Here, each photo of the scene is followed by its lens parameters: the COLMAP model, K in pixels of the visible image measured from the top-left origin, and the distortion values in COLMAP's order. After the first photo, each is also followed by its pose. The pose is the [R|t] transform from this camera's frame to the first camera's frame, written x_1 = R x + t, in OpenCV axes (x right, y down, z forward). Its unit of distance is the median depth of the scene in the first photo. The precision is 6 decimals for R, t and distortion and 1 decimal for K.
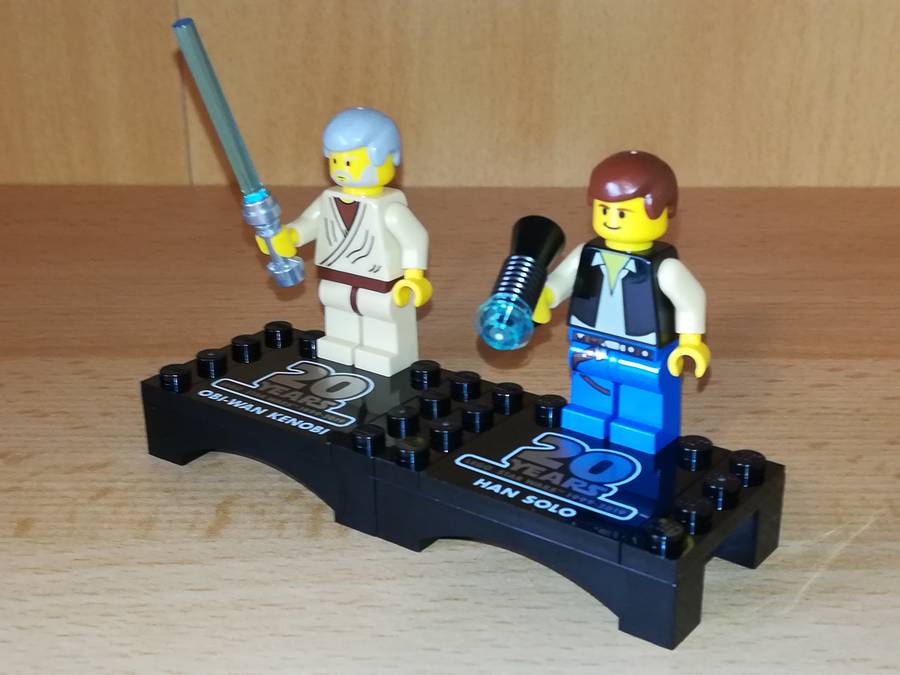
lens RADIAL K [[1386.9, 0, 450.0], [0, 1386.9, 337.5], [0, 0, 1]] dist [0.173211, -0.575893]
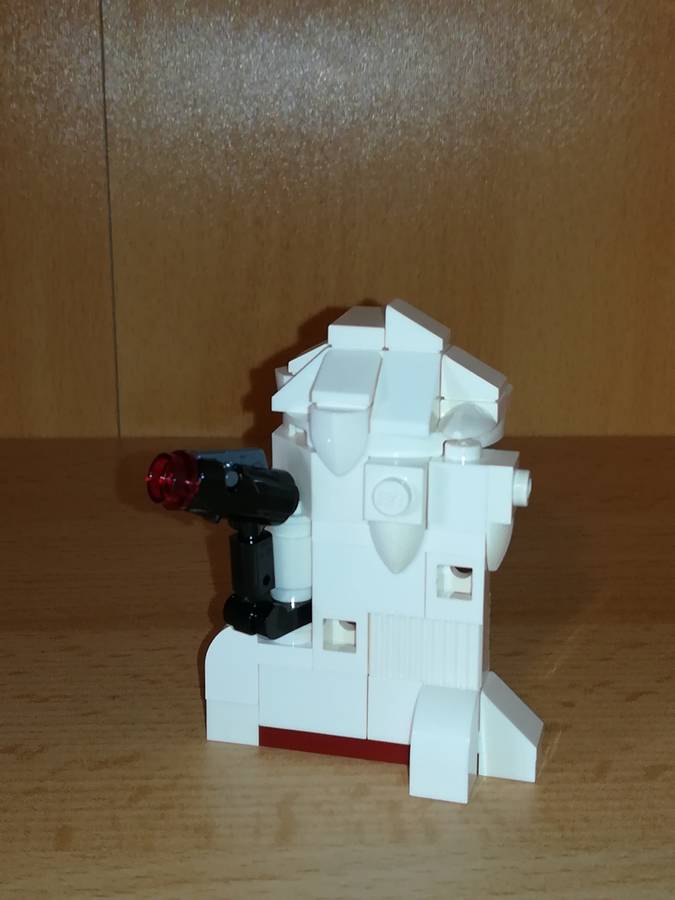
lens RADIAL K [[1386.9, 0, 325.5], [0, 1386.9, 455.5], [0, 0, 1]] dist [0.173211, -0.575893]
pose [[0.997787, -0.008344, 0.065968, -0.194147], [0.014210, 0.995935, -0.088950, -0.020459], [-0.064957, 0.089691, 0.993849, 0.103697]]
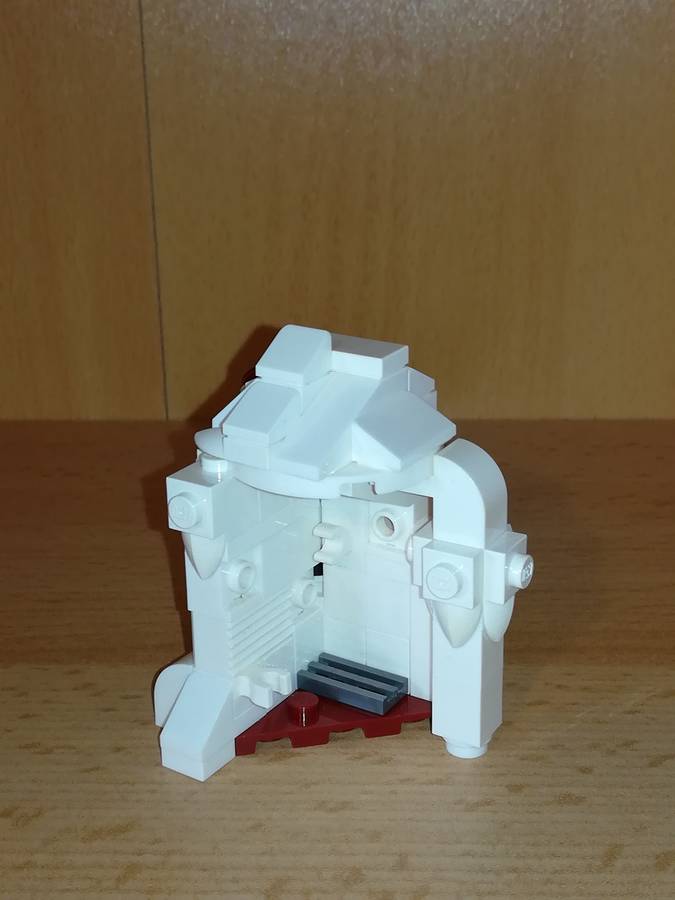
lens RADIAL K [[1386.9, 0, 325.5], [0, 1386.9, 455.5], [0, 0, 1]] dist [0.173211, -0.575893]
pose [[0.999786, -0.007701, -0.019201, -0.112450], [0.007608, 0.999959, -0.004891, -0.143790], [0.019238, 0.004744, 0.999804, 0.142930]]
